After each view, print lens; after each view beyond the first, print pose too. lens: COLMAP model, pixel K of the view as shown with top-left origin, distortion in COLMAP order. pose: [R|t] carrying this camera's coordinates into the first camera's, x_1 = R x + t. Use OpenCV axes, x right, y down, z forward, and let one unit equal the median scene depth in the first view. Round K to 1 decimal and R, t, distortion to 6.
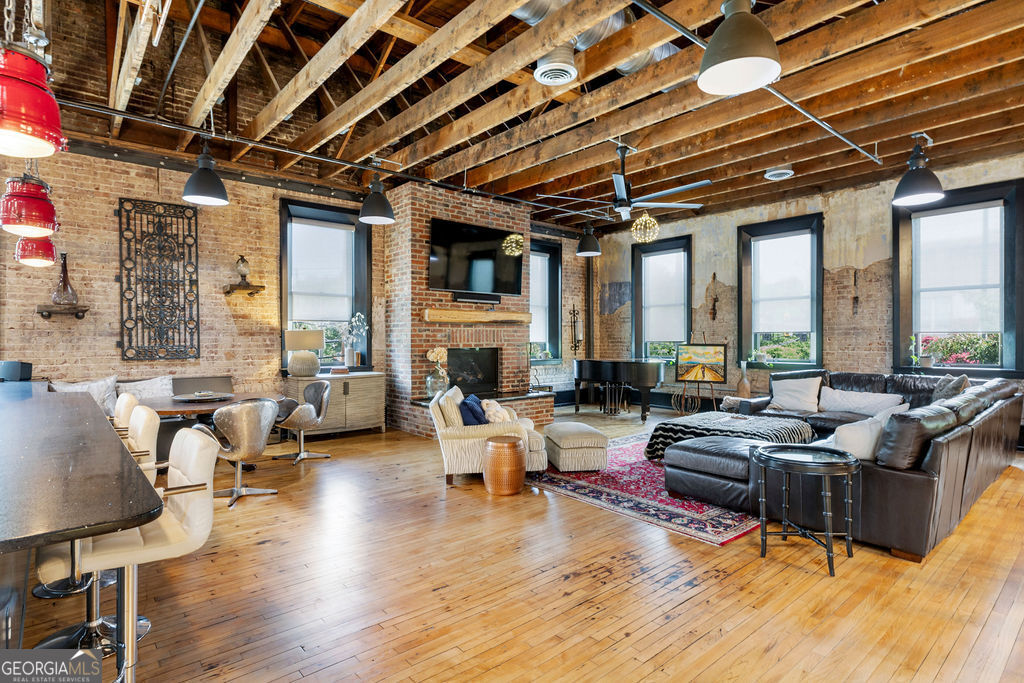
lens RADIAL K [[526.8, 0, 503.2], [0, 526.8, 336.6], [0, 0, 1]] dist [-0.000331, 0.002529]
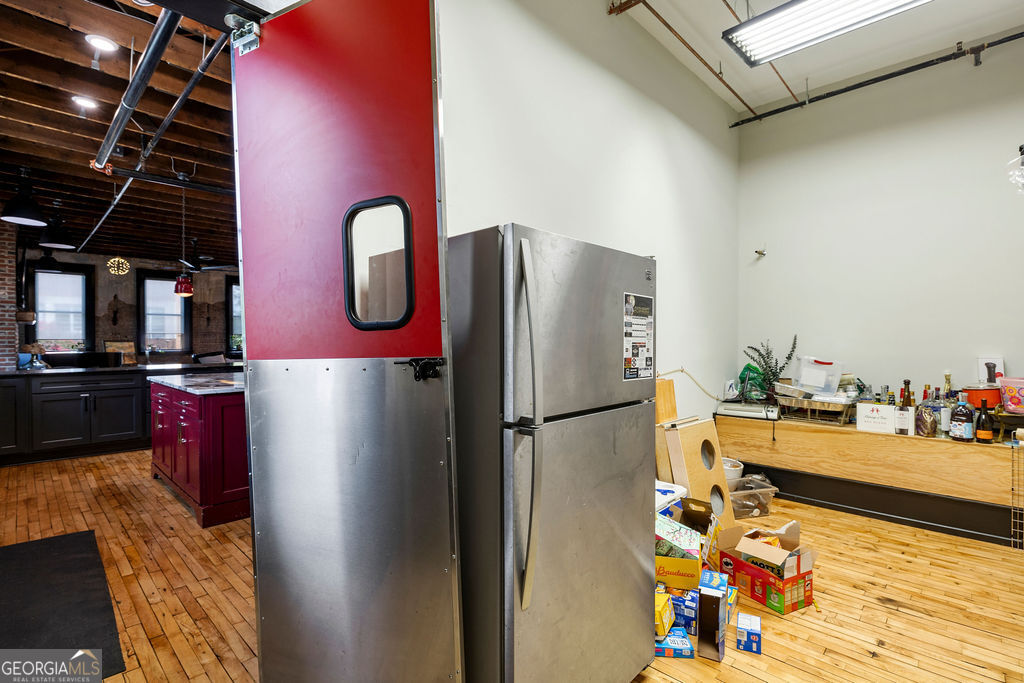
lens RADIAL K [[494.5, 0, 513.3], [0, 494.5, 341.3], [0, 0, 1]] dist [0.002198, 0.000720]
pose [[-0.101176, -0.005757, 0.994852, -1.546104], [-0.000105, 0.999983, 0.005776, 0.009157], [-0.994868, 0.000480, -0.101175, -0.004380]]
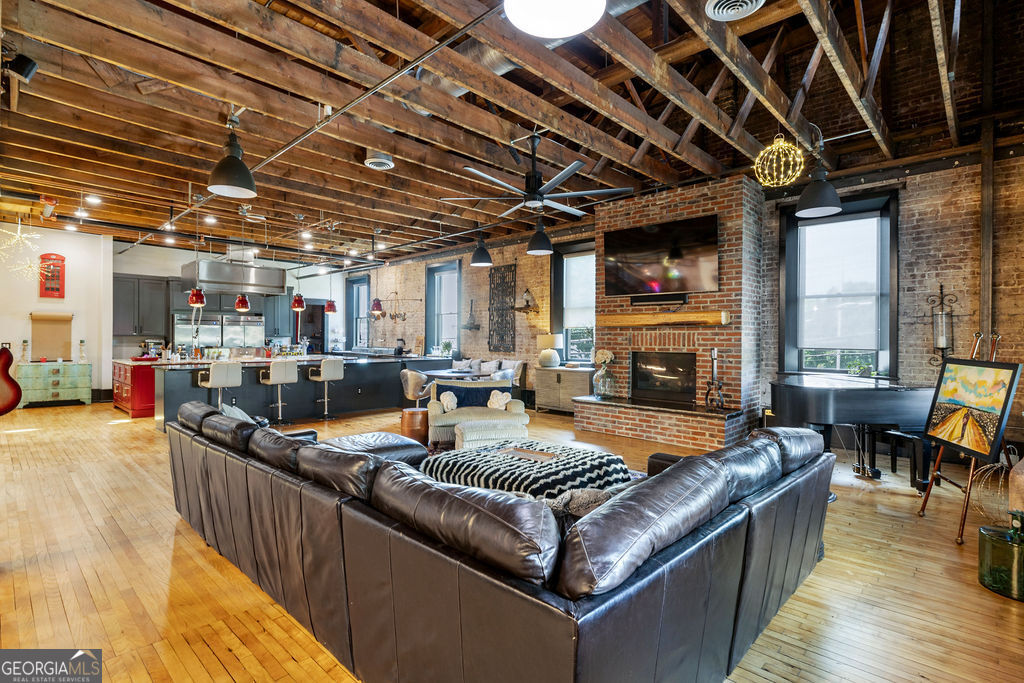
lens RADIAL K [[494.5, 0, 514.1], [0, 494.5, 334.7], [0, 0, 1]] dist [0.002198, 0.000720]
pose [[0.117648, -0.003689, -0.993048, 0.949983], [-0.000632, 0.999993, -0.003790, -0.007609], [0.993055, 0.001073, 0.117645, 0.751806]]
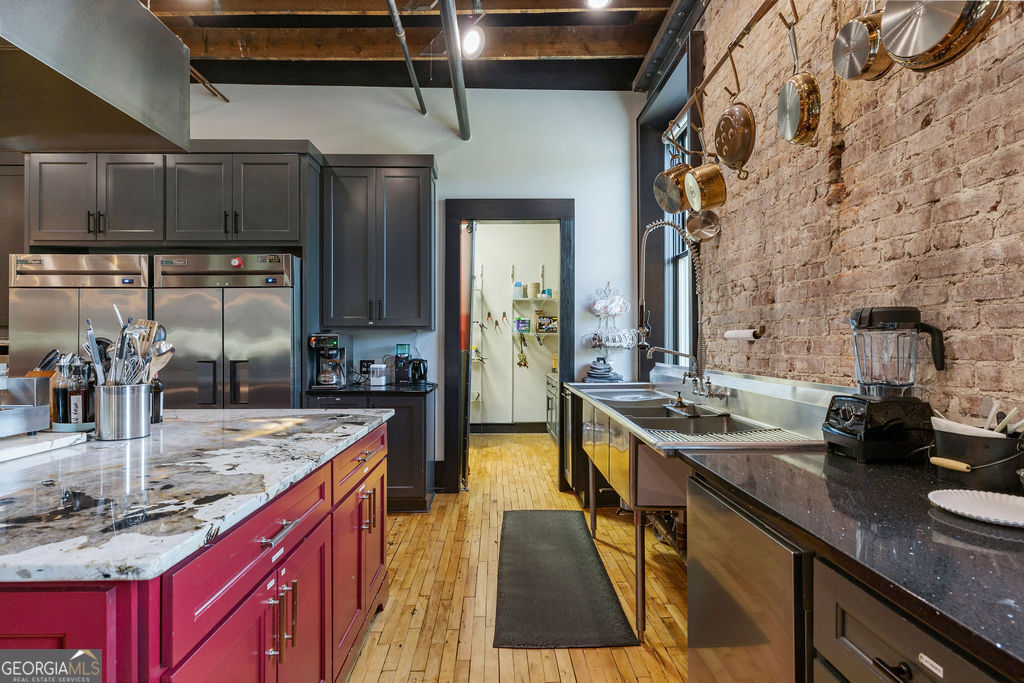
lens RADIAL K [[557.2, 0, 510.0], [0, 557.2, 345.2], [0, 0, 1]] dist [0.001083, 0.000564]
pose [[-0.626286, -0.002709, -0.779588, -0.698894], [0.003839, 0.999971, -0.006559, 0.016066], [0.779584, -0.007101, -0.626258, 0.564627]]
